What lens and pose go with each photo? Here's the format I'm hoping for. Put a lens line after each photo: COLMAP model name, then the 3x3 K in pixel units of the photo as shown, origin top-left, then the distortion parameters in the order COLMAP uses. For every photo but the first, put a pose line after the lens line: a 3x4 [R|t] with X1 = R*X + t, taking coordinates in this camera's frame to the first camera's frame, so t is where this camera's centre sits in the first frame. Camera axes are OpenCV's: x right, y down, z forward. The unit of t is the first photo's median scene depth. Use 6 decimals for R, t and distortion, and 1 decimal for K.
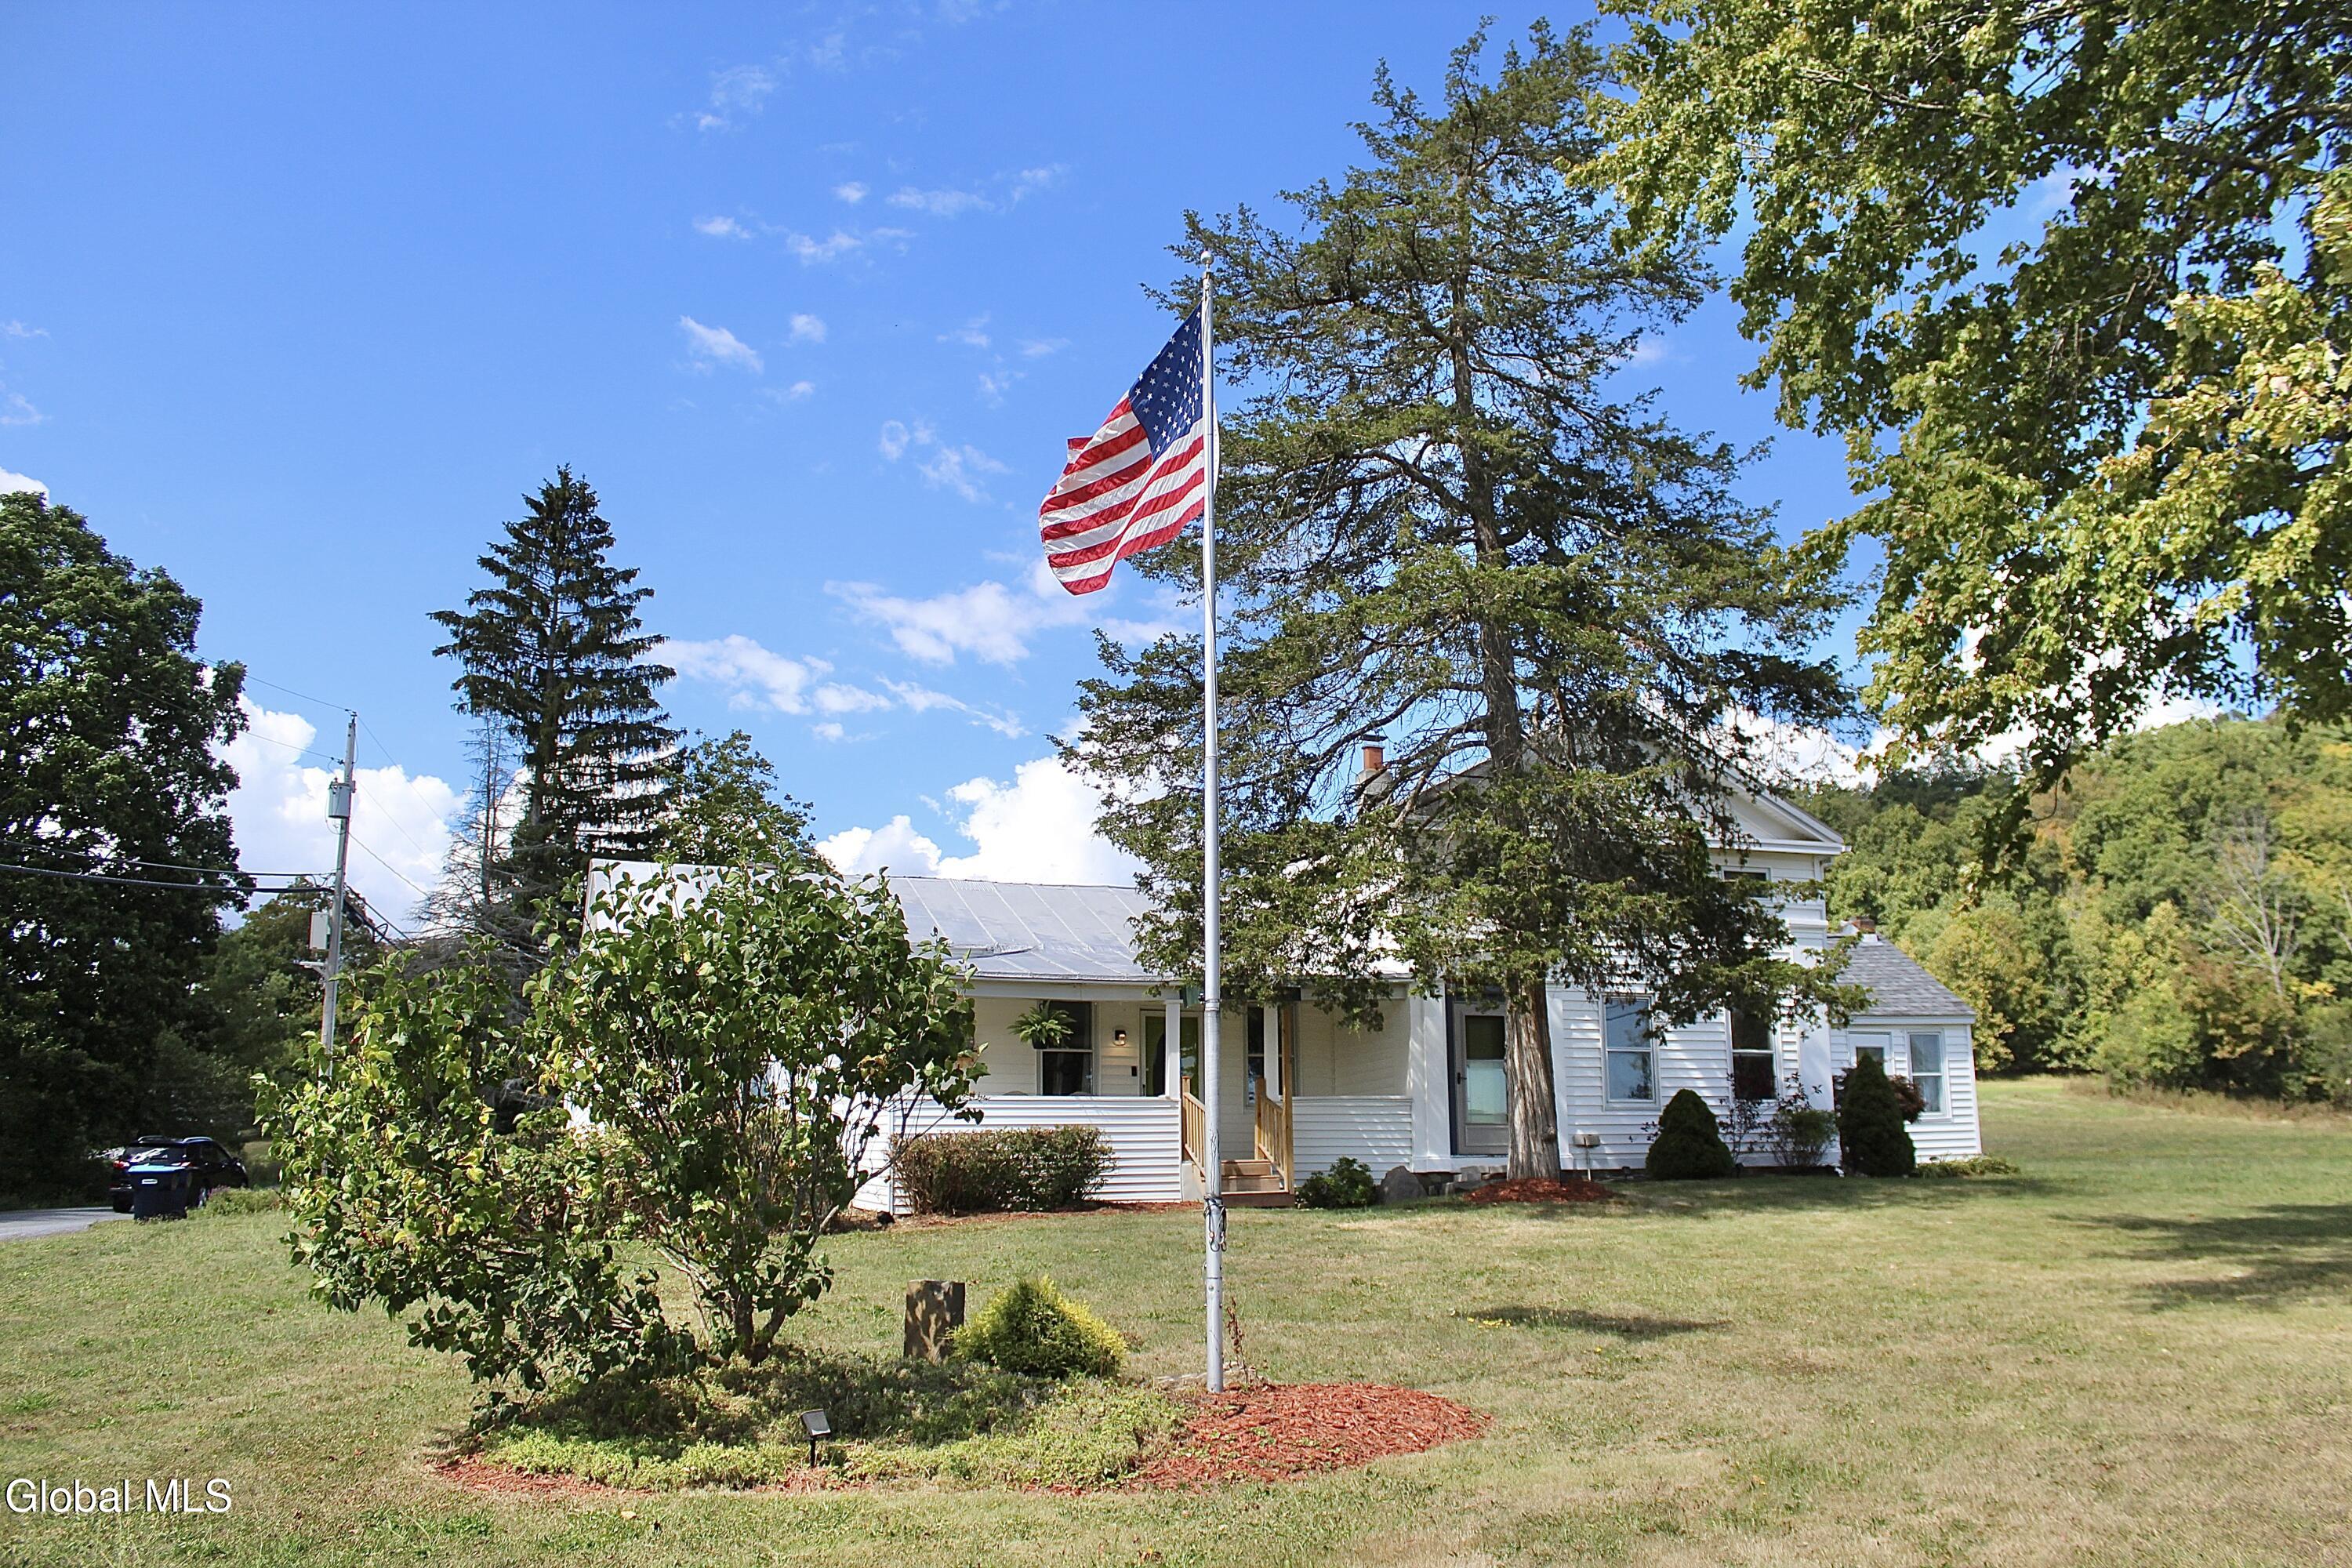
lens RADIAL K [[1944.9, 0, 1217.5], [0, 1944.9, 782.4], [0, 0, 1]] dist [-0.155037, 0.129384]
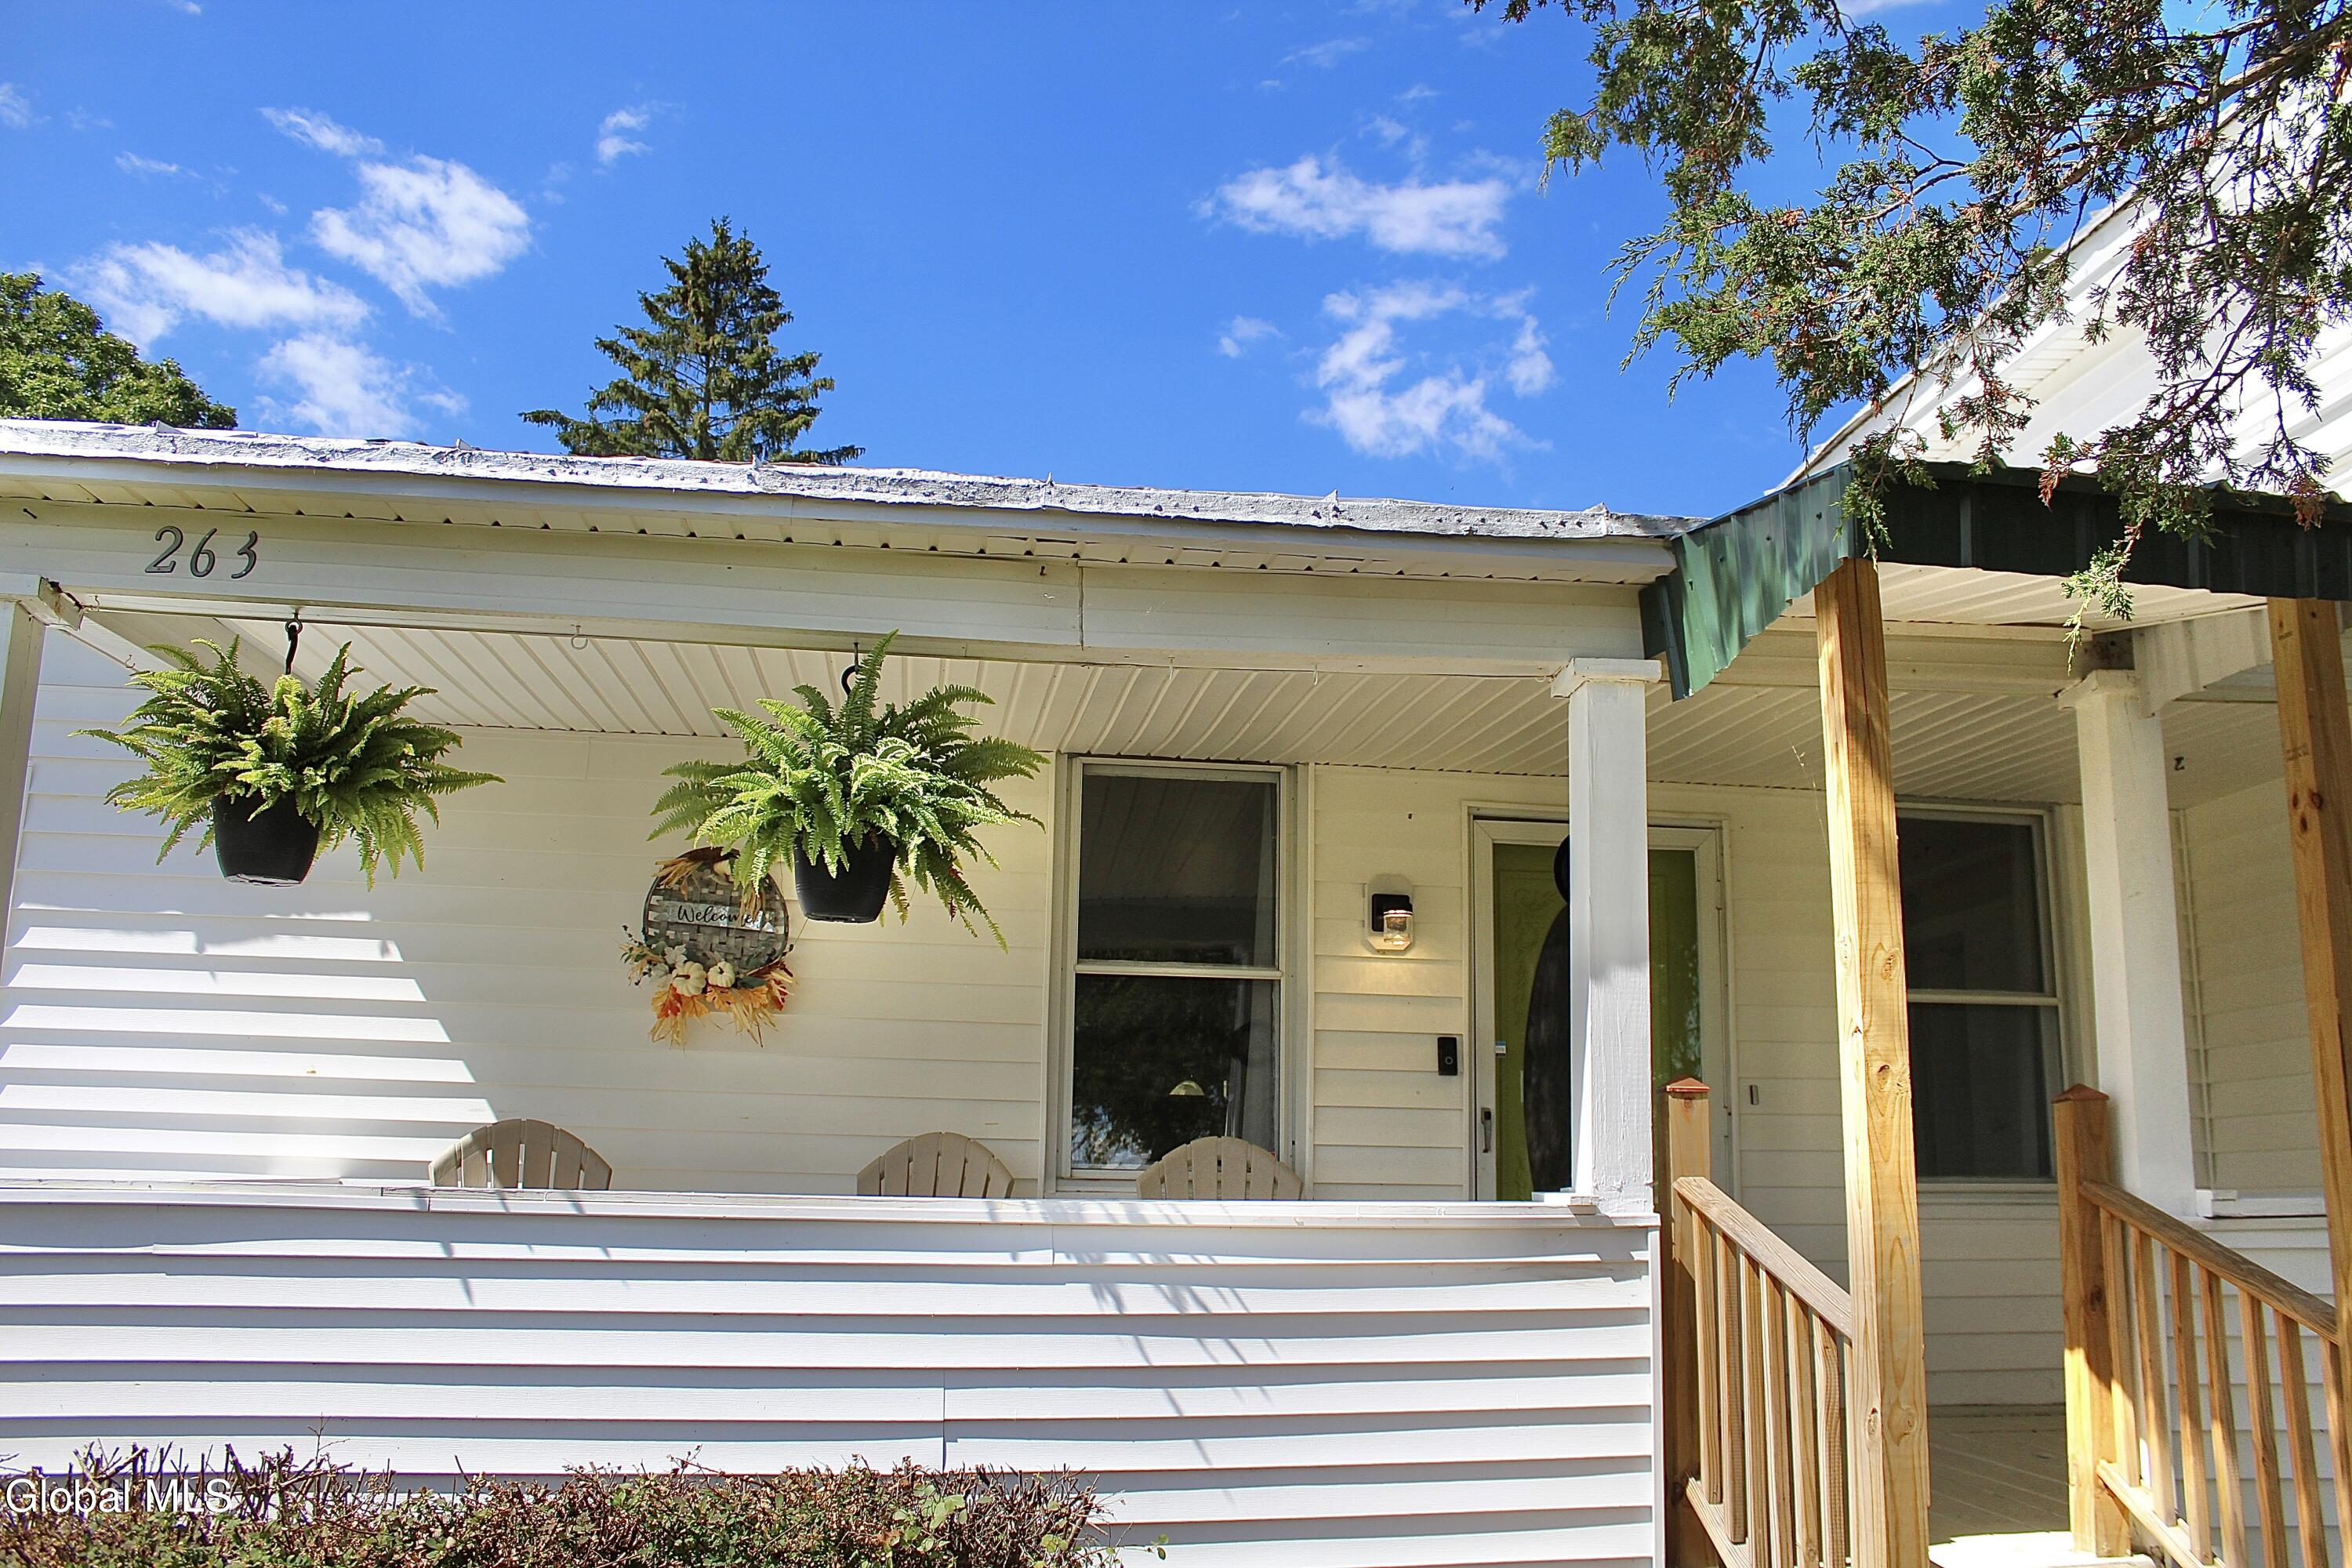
lens RADIAL K [[1893.5, 0, 1181.3], [0, 1893.5, 779.7], [0, 0, 1]] dist [-0.115158, -0.001120]
pose [[0.971497, -0.015735, -0.236527, -0.008727], [0.014569, 0.999872, -0.006675, 0.054585], [0.236602, 0.003038, 0.971602, 0.359961]]
